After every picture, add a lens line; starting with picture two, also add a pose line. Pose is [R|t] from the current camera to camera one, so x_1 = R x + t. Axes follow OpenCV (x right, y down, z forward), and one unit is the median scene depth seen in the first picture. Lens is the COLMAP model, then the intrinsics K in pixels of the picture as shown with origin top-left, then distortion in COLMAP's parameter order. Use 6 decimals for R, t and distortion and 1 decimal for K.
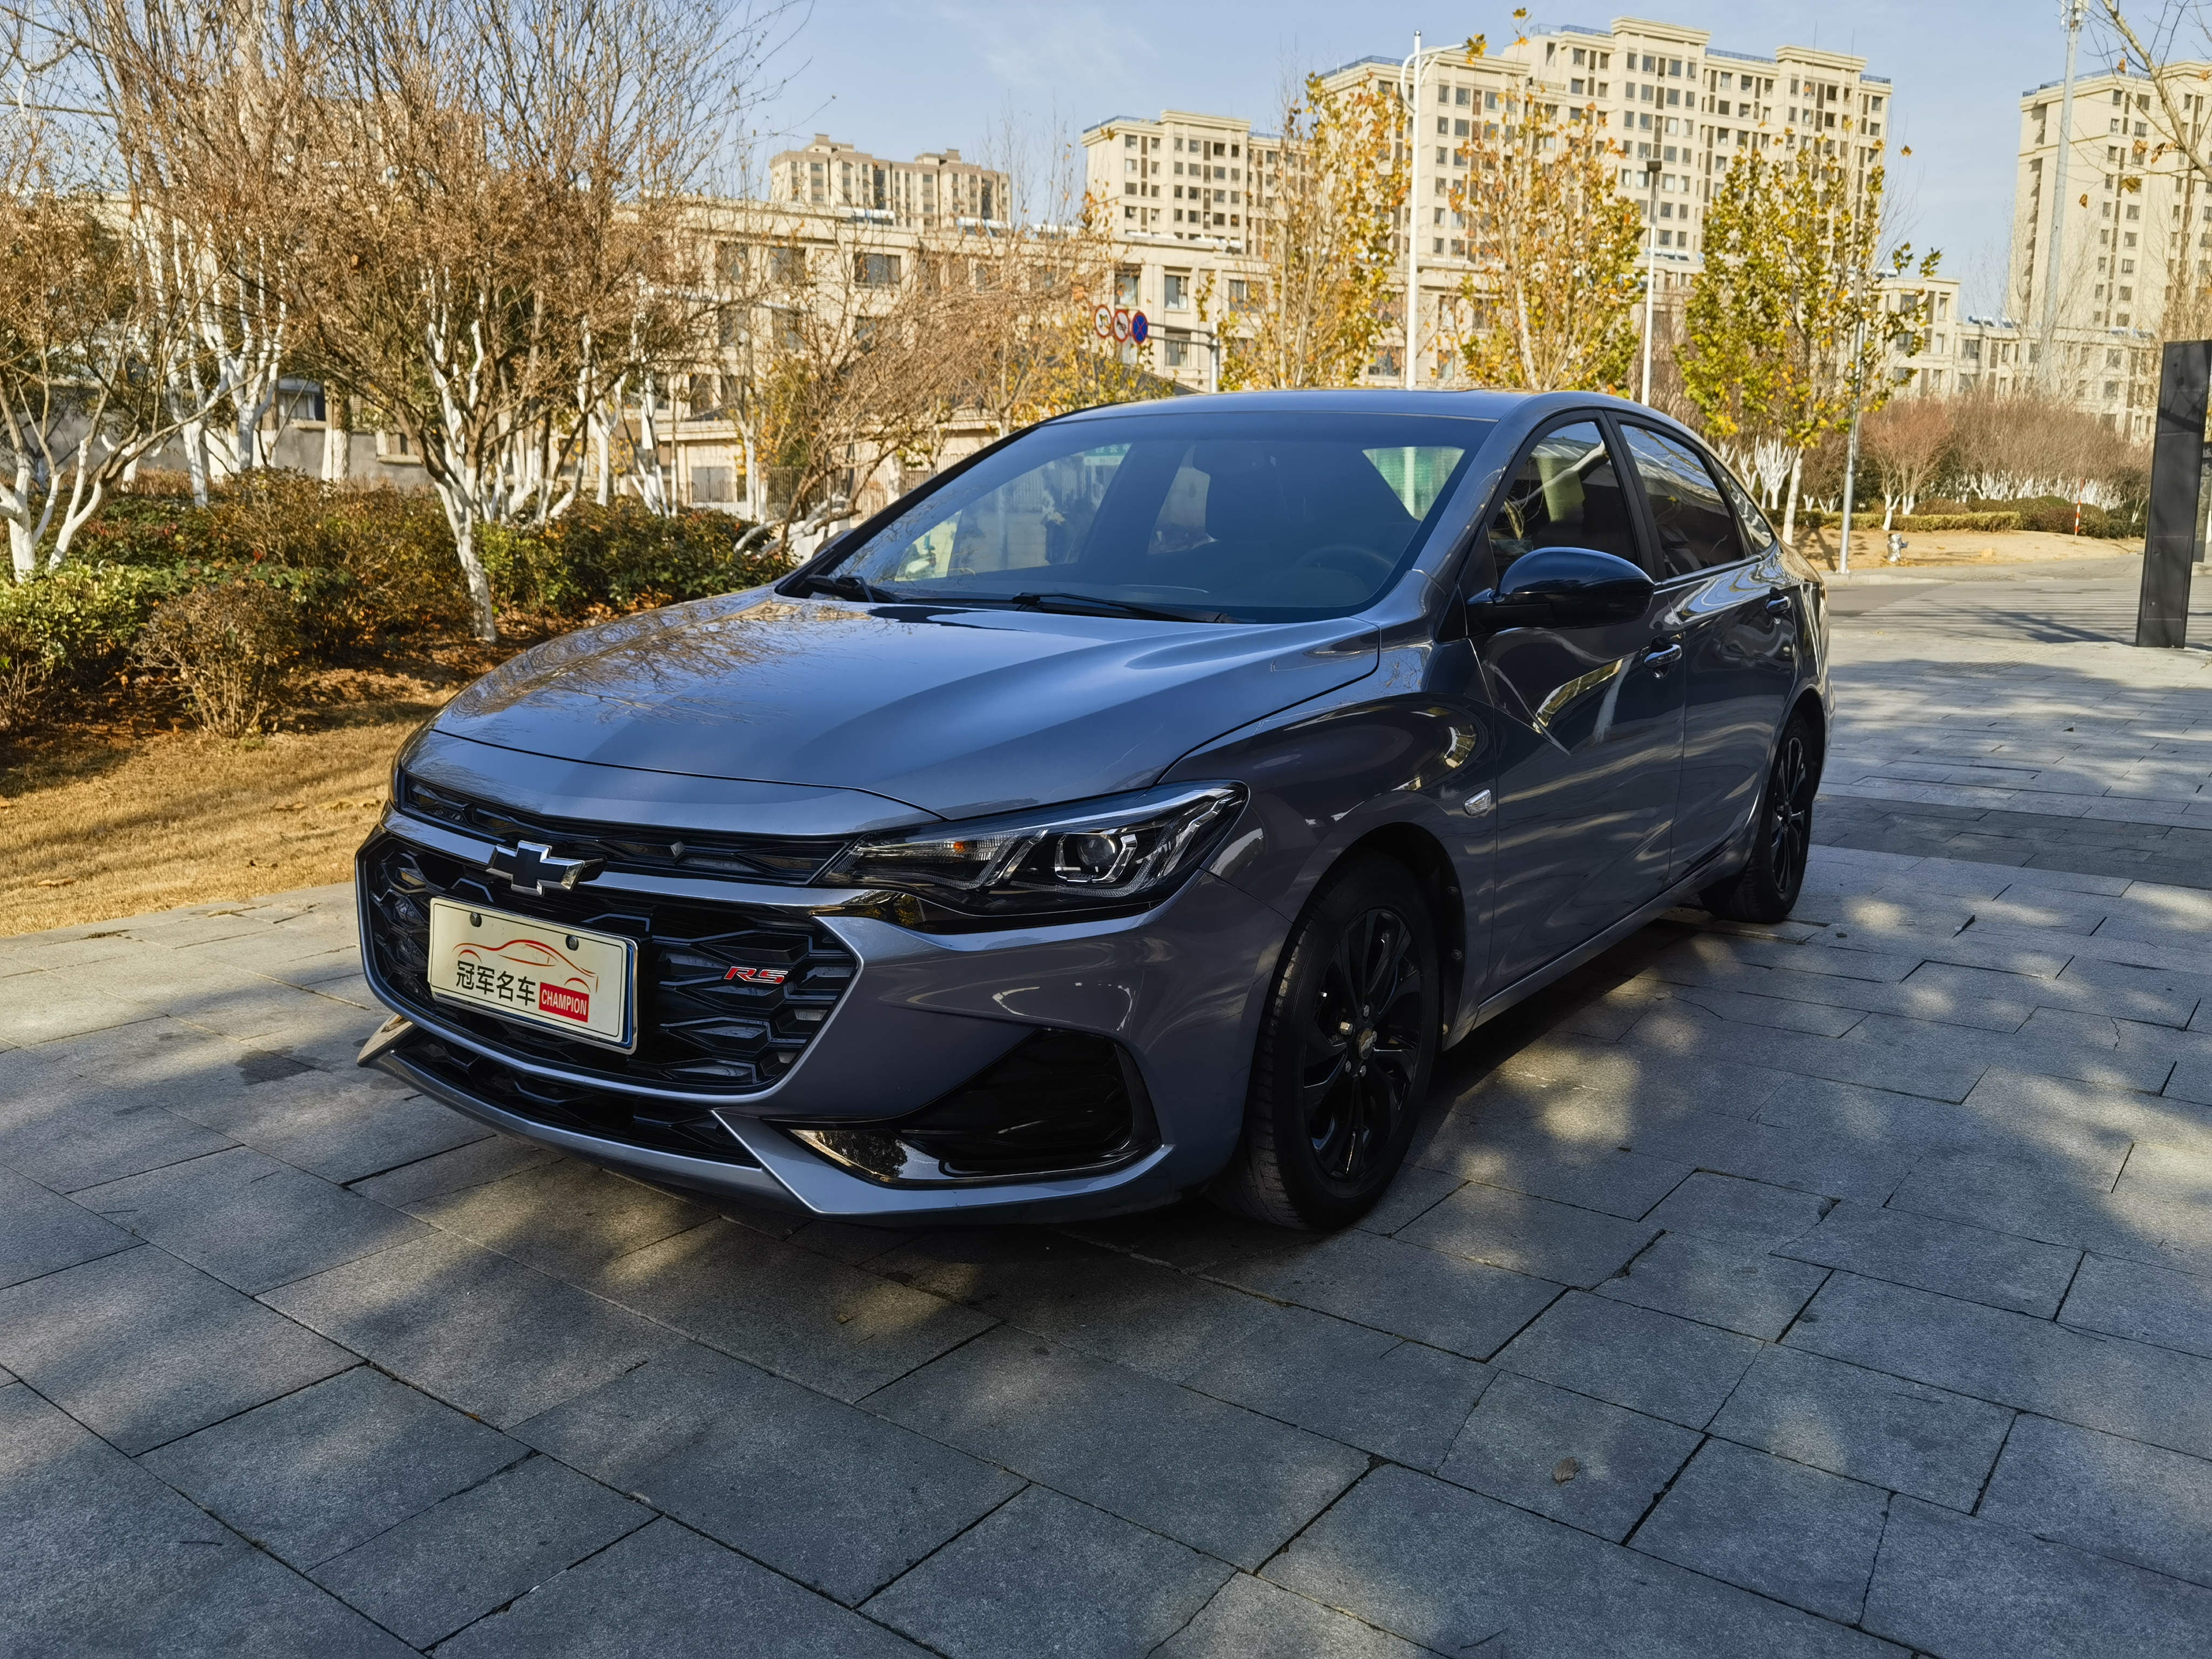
lens RADIAL K [[1756.2, 0, 1116.7], [0, 1756.2, 832.4], [0, 0, 1]] dist [0.038888, -0.036823]
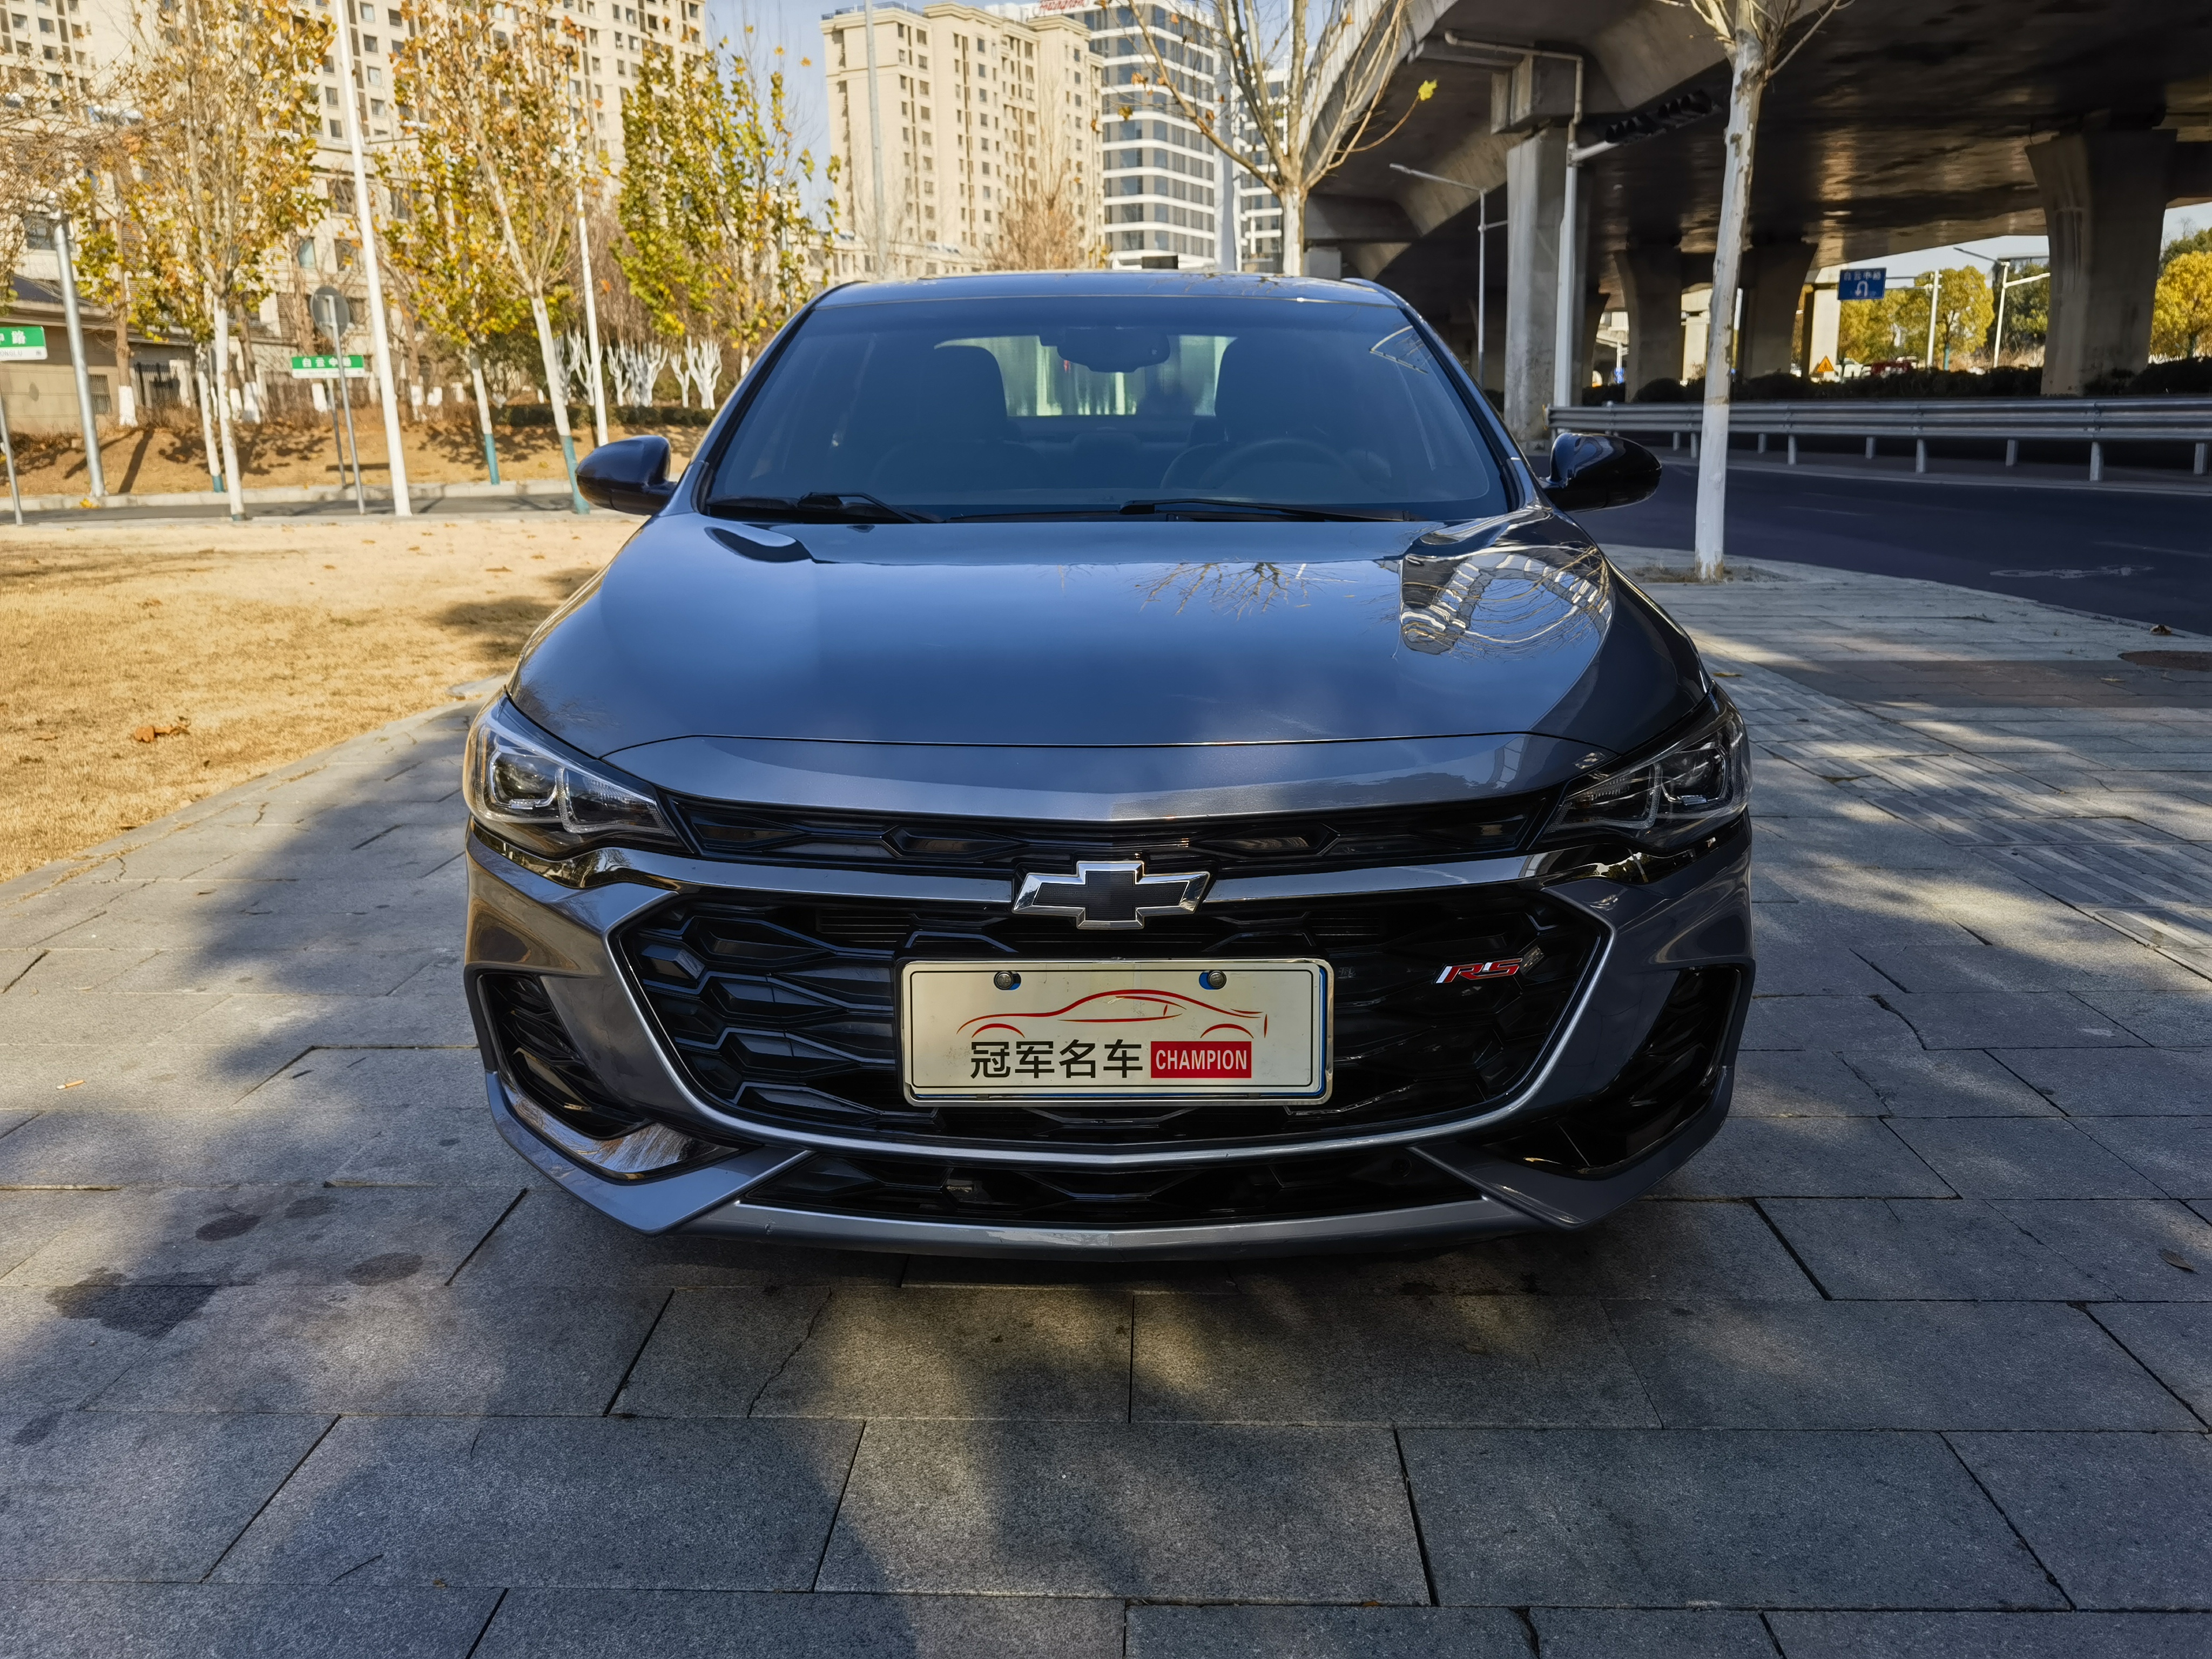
lens RADIAL K [[1756.2, 0, 1116.7], [0, 1756.2, 832.4], [0, 0, 1]] dist [0.038888, -0.036823]
pose [[0.817634, -0.149604, 0.555962, -0.689223], [0.120000, 0.988724, 0.089577, -0.067128], [-0.563094, -0.006526, 0.826367, 0.362047]]
